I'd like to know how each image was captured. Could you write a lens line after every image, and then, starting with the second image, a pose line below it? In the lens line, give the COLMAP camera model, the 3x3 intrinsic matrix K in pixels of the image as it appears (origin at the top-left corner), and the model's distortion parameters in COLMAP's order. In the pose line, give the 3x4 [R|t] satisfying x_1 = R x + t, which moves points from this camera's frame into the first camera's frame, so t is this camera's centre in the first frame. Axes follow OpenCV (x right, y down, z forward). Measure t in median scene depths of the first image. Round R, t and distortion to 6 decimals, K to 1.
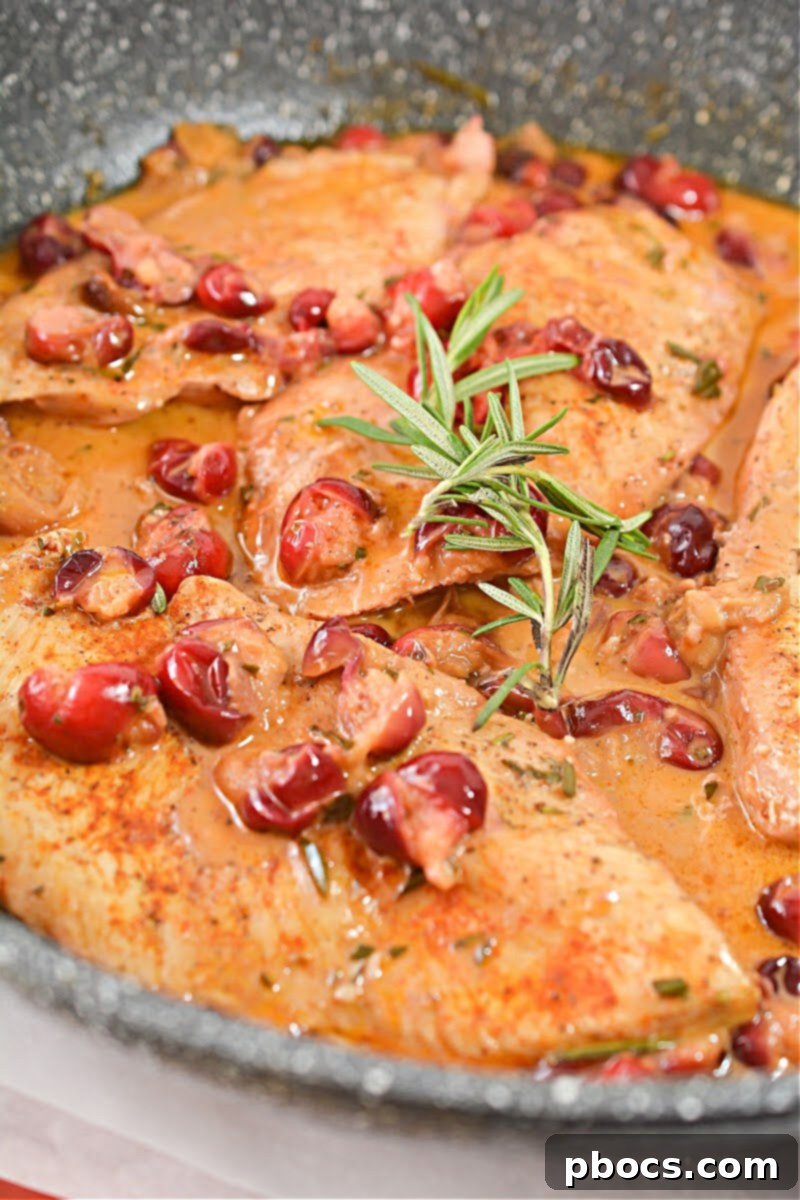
lens RADIAL K [[2140.8, 0, 403.7], [0, 2140.8, 602.0], [0, 0, 1]] dist [0.031348, 0.000000]
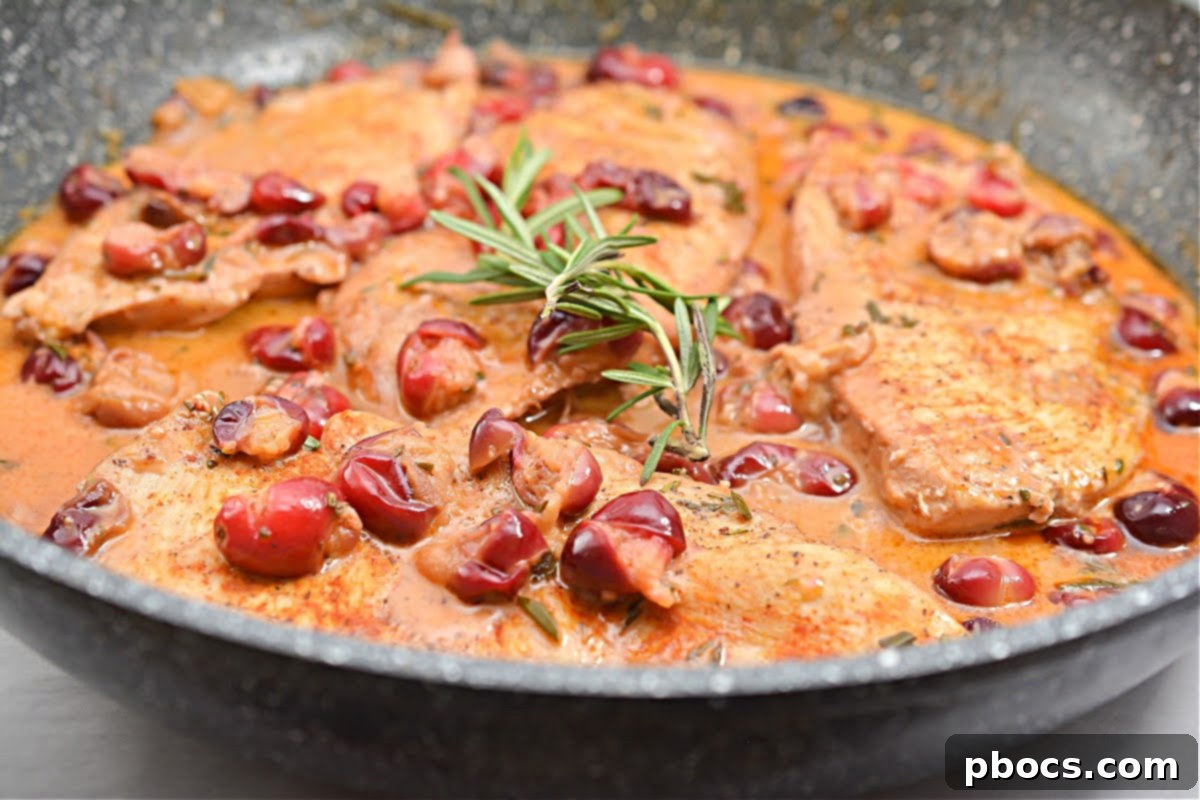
lens RADIAL K [[2140.8, 0, 602.7], [0, 2140.8, 401.6], [0, 0, 1]] dist [0.031348, 0.000000]
pose [[0.963295, -0.180407, 0.198786, -0.171064], [0.211715, 0.965846, -0.149396, 0.157243], [-0.165045, 0.185999, 0.968589, -0.031198]]
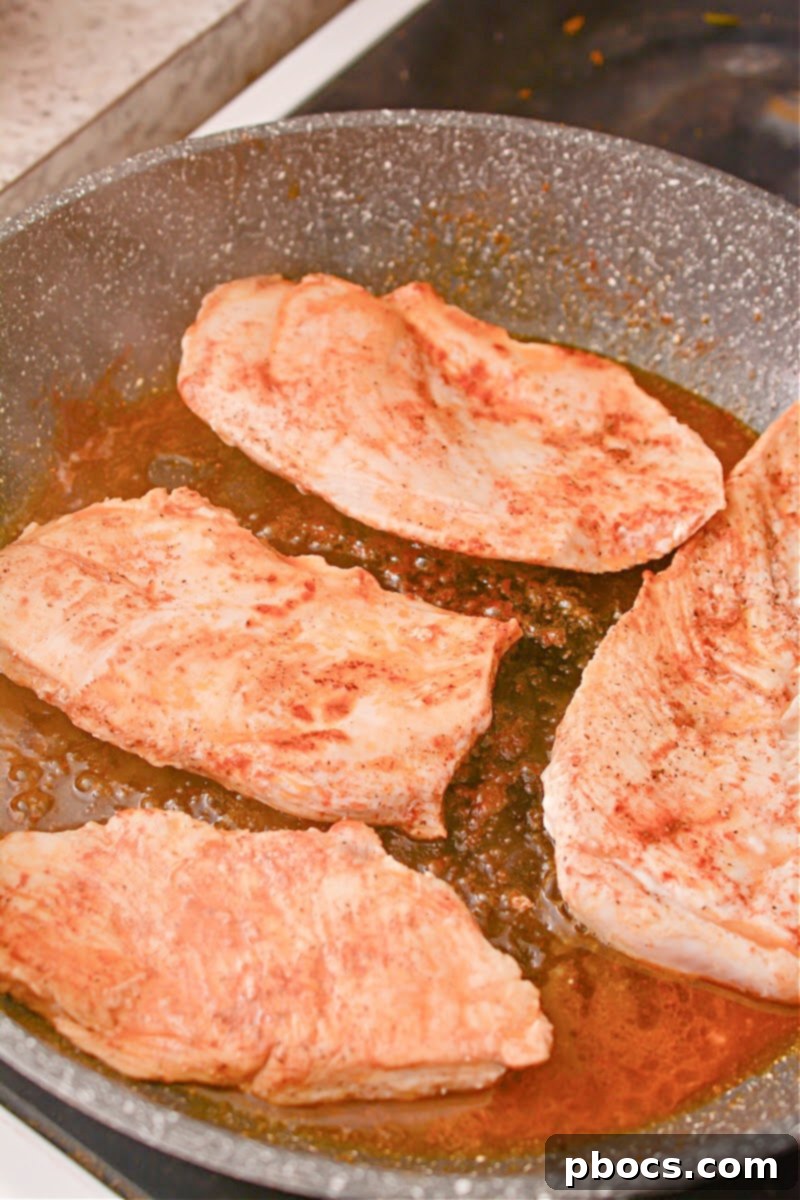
lens RADIAL K [[2140.8, 0, 399.6], [0, 2140.8, 596.1], [0, 0, 1]] dist [0.031348, 0.000000]
pose [[0.999869, -0.011480, -0.011401, 0.036523], [0.012877, 0.991273, 0.131195, -0.259414], [0.009795, -0.131325, 0.991291, -0.303126]]
